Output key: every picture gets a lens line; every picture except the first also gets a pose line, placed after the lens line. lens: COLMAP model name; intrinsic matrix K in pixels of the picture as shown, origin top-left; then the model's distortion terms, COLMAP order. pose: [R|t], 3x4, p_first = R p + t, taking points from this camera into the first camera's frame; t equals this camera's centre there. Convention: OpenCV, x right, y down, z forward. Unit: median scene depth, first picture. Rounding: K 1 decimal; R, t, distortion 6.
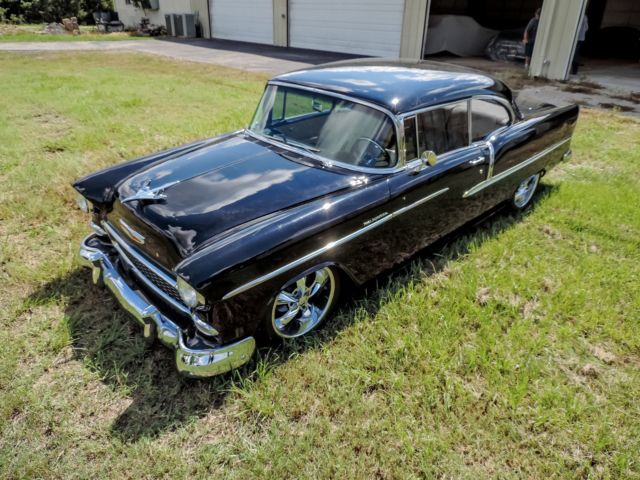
lens RADIAL K [[461.5, 0, 320.0], [0, 461.5, 240.0], [0, 0, 1]] dist [-0.012102, -0.002770]
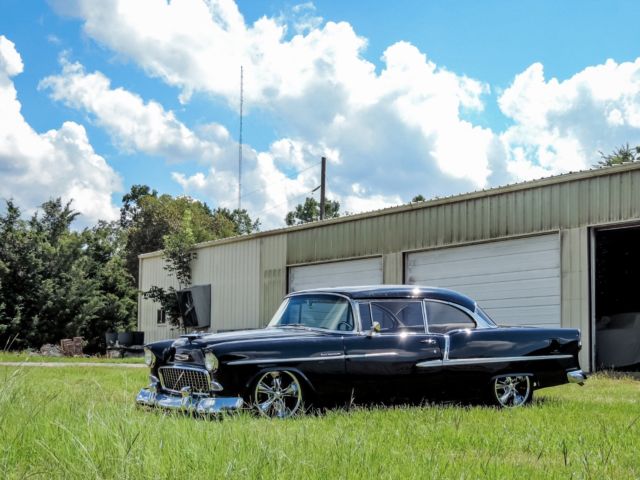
lens RADIAL K [[1223.5, 0, 320.0], [0, 1223.5, 240.0], [0, 0, 1]] dist [-0.150761, 0.290204]
pose [[0.977269, -0.029031, -0.210004, 0.129061], [-0.089831, 0.840550, -0.534234, 0.244281], [0.192028, 0.540955, 0.818836, -0.343637]]
